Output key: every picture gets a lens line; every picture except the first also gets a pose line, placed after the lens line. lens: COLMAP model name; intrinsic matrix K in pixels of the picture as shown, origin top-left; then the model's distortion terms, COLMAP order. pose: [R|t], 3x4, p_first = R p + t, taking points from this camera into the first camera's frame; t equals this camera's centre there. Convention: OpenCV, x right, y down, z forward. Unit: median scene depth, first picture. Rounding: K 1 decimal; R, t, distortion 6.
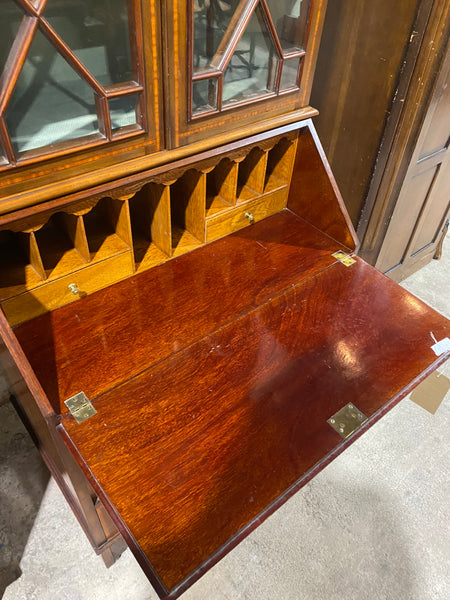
lens RADIAL K [[454.9, 0, 233.9], [0, 454.9, 299.6], [0, 0, 1]] dist [0.034183, -0.038329]
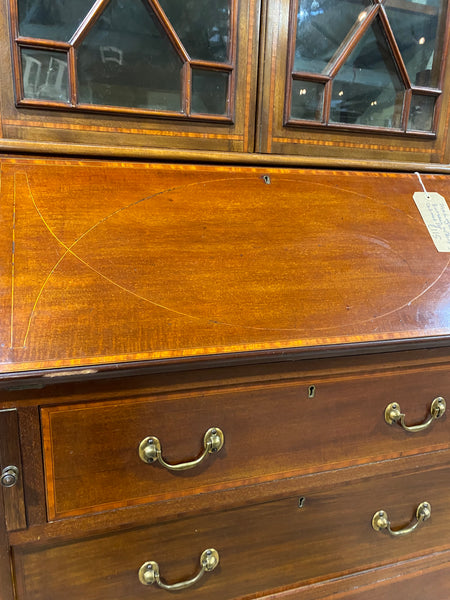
lens RADIAL K [[454.9, 0, 224.5], [0, 454.9, 303.3], [0, 0, 1]] dist [0.034183, -0.038329]
pose [[0.928364, 0.042606, -0.369221, 0.132445], [-0.231048, 0.844292, -0.483517, 0.353261], [0.291130, 0.534188, 0.793654, 0.481547]]
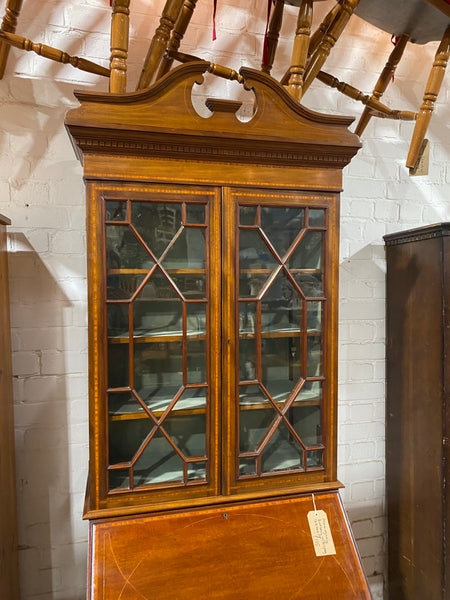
lens RADIAL K [[454.9, 0, 228.8], [0, 454.9, 300.1], [0, 0, 1]] dist [0.034183, -0.038329]
pose [[0.897084, -0.050788, -0.438932, 0.676189], [-0.260602, 0.741396, -0.618400, 0.175183], [0.356830, 0.669143, 0.651859, -0.577168]]
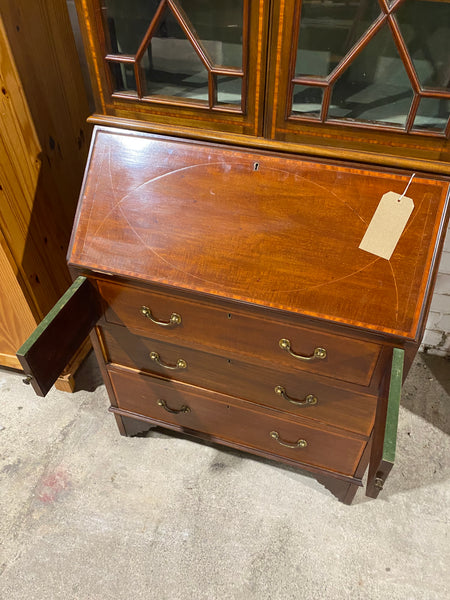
lens RADIAL K [[454.9, 0, 231.1], [0, 454.9, 302.2], [0, 0, 1]] dist [0.034183, -0.038329]
pose [[0.535934, 0.532833, -0.654877, 0.798643], [-0.566993, 0.801881, 0.188430, -0.181077], [0.625535, 0.270325, 0.731867, 0.256674]]
